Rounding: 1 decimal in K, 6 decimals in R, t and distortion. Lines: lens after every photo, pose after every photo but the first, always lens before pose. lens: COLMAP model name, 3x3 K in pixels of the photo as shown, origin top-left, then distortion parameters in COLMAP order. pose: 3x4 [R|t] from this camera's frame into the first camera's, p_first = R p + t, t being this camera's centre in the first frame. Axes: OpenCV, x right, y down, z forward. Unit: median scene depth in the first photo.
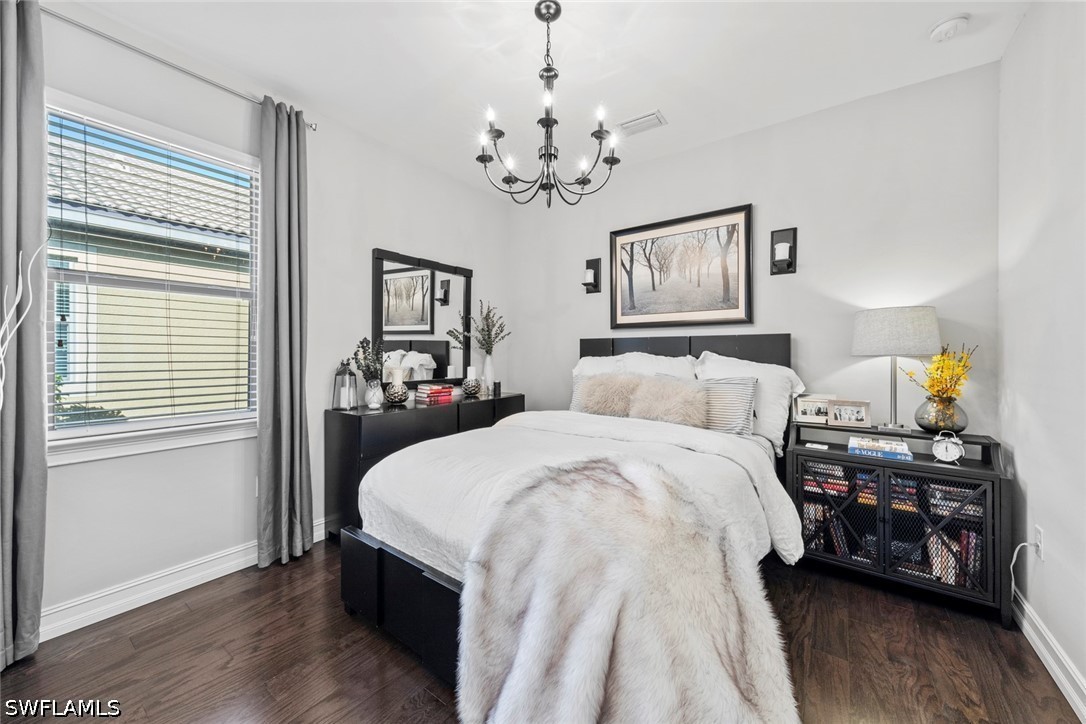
lens RADIAL K [[404.9, 0, 542.5], [0, 404.9, 354.4], [0, 0, 1]] dist [0.012460, -0.001288]
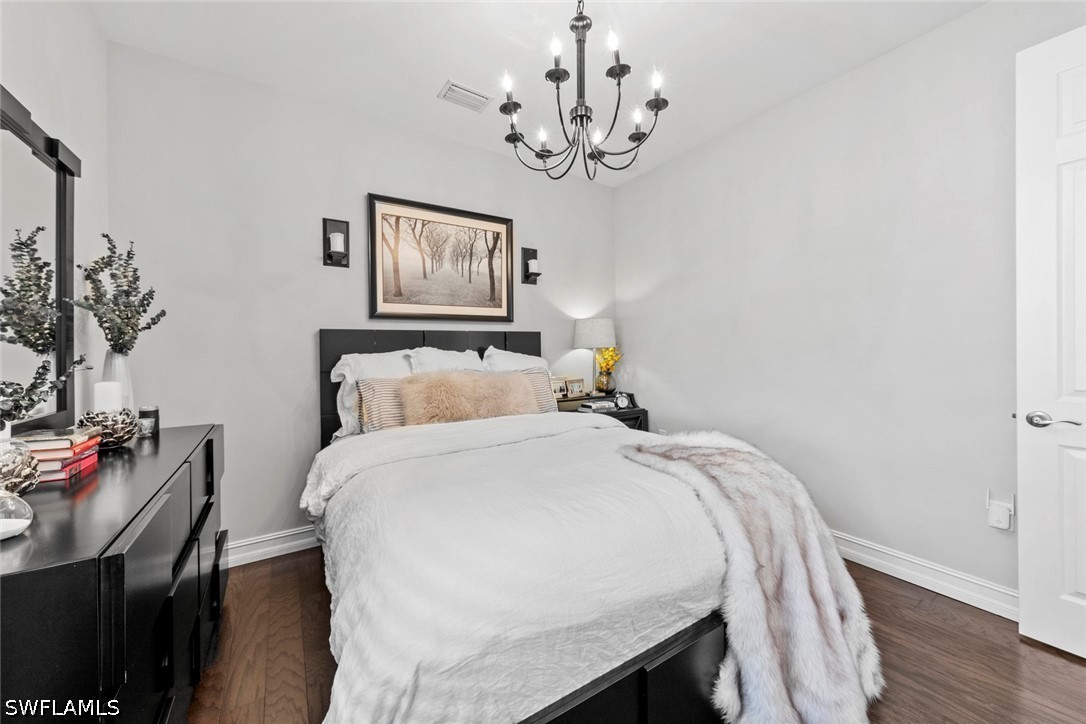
lens RADIAL K [[404.9, 0, 549.7], [0, 404.9, 354.7], [0, 0, 1]] dist [0.012460, -0.001288]
pose [[0.357690, -0.027290, 0.933442, -0.496389], [0.006283, 0.999621, 0.026817, -0.011383], [-0.933819, -0.003727, 0.357725, 0.438602]]
